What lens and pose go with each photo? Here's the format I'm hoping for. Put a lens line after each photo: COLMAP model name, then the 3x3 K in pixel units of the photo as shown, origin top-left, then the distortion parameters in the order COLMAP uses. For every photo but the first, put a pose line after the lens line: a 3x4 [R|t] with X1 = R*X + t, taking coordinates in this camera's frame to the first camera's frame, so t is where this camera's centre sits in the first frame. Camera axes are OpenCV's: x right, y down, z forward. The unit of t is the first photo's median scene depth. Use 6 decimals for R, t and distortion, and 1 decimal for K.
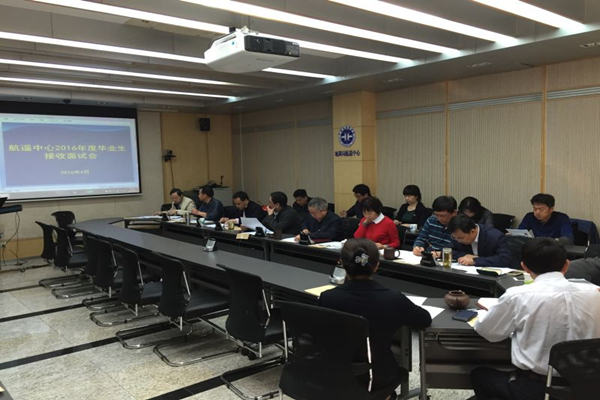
lens RADIAL K [[482.6, 0, 276.1], [0, 482.6, 200.0], [0, 0, 1]] dist [0.064789, -0.065867]
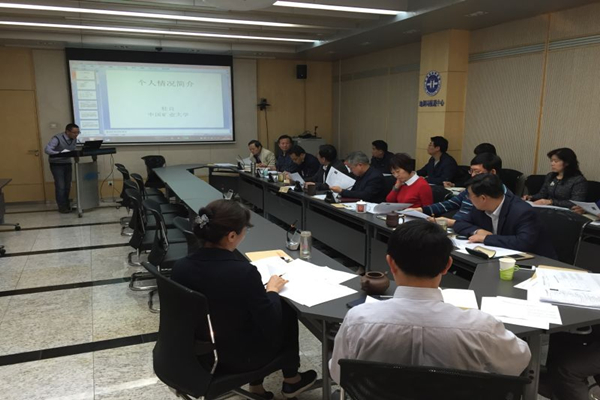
lens RADIAL K [[482.6, 0, 276.1], [0, 482.6, 200.0], [0, 0, 1]] dist [0.064789, -0.065867]
pose [[0.956705, 0.070350, -0.282430, 0.142972], [-0.041767, 0.993490, 0.105987, -0.003930], [0.288047, -0.089602, 0.953415, 0.062879]]
